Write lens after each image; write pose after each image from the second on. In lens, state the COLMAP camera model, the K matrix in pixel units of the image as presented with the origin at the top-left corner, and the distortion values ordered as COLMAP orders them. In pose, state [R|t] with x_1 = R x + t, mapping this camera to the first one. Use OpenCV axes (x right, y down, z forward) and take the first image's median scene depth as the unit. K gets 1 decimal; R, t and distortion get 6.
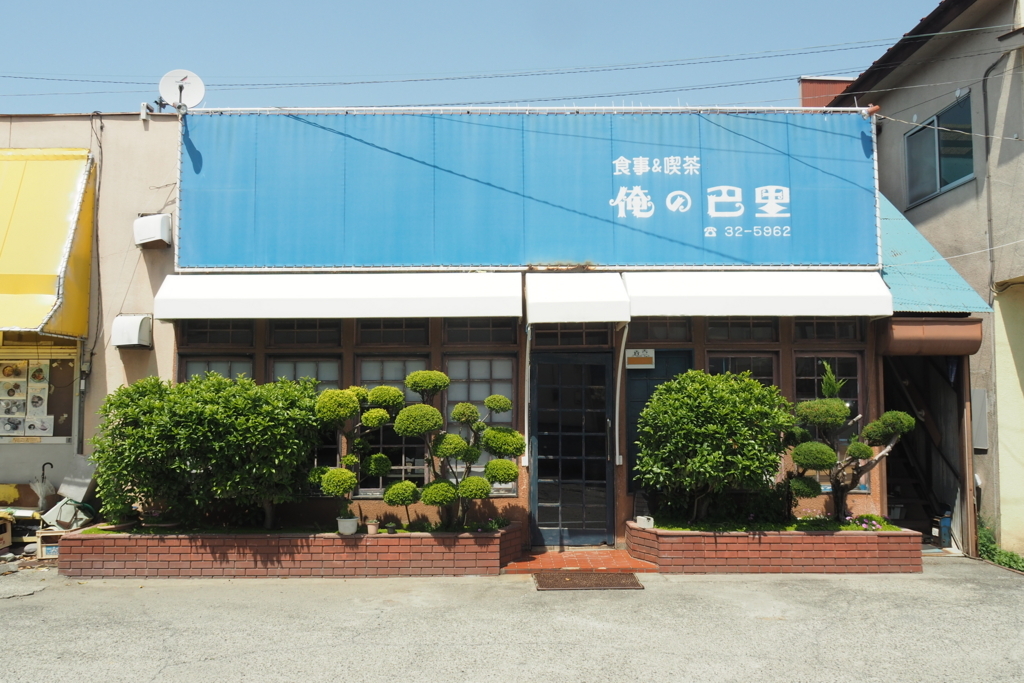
lens RADIAL K [[865.2, 0, 510.8], [0, 865.2, 336.0], [0, 0, 1]] dist [-0.025857, 0.005113]
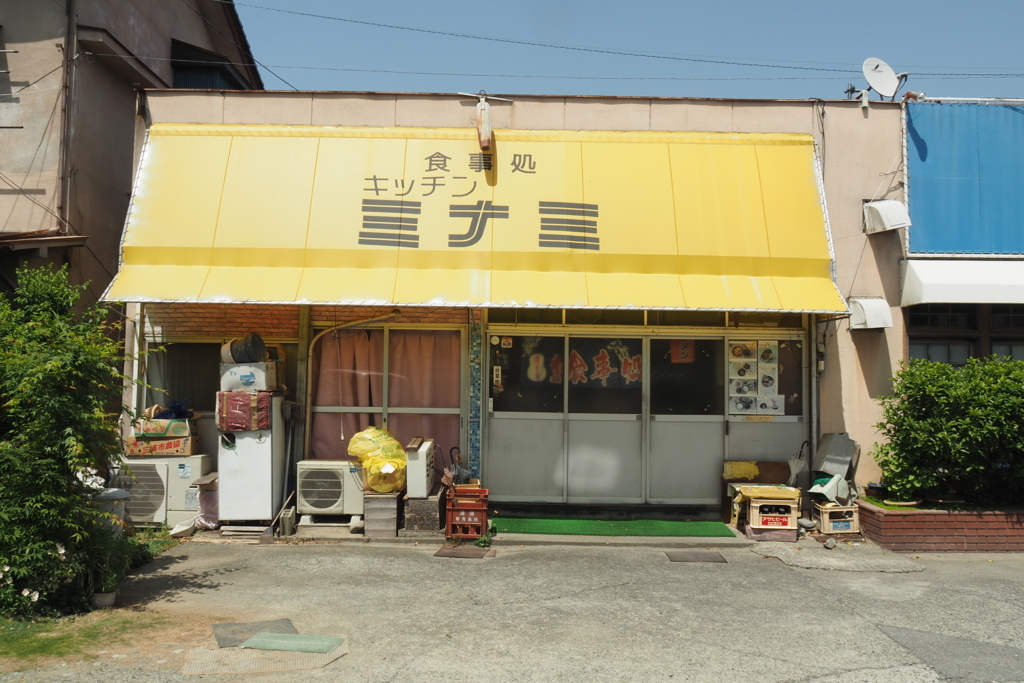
lens RADIAL K [[833.0, 0, 512.0], [0, 833.0, 341.5], [0, 0, 1]] dist [-0.022335, 0.001568]
pose [[0.999941, 0.010729, 0.001904, -0.856282], [-0.010782, 0.999474, 0.030573, 0.001549], [-0.001575, -0.030591, 0.999531, 0.007470]]
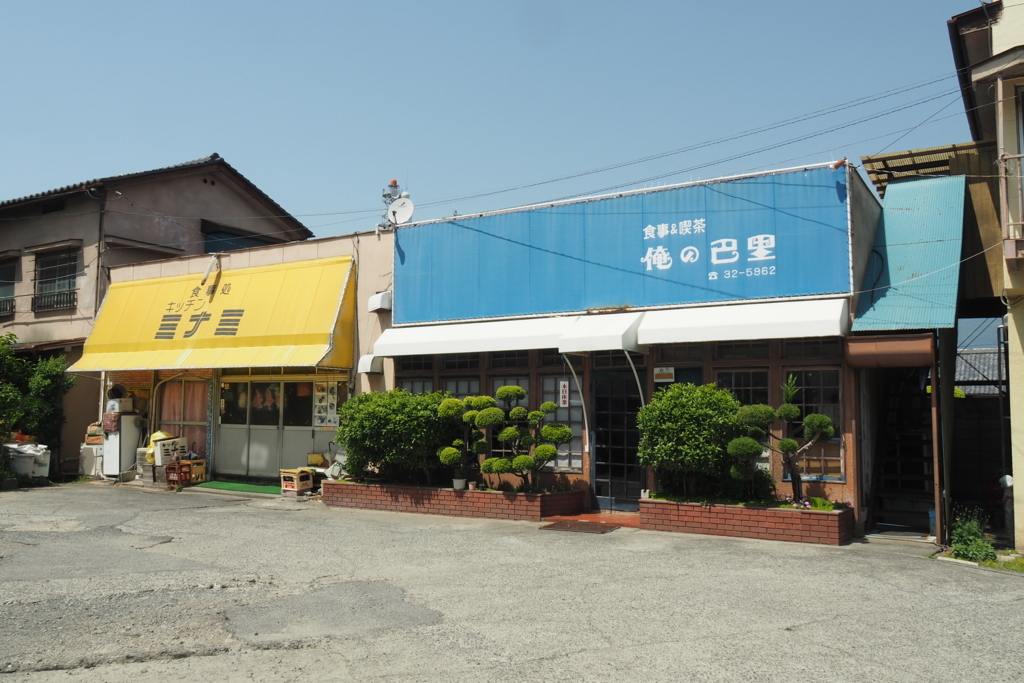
lens RADIAL K [[865.2, 0, 510.8], [0, 865.2, 336.0], [0, 0, 1]] dist [-0.025857, 0.005113]
pose [[0.845332, -0.042023, -0.532586, 0.665537], [0.035178, 0.999116, -0.022999, -0.011051], [0.533082, 0.000706, 0.846064, -0.261462]]
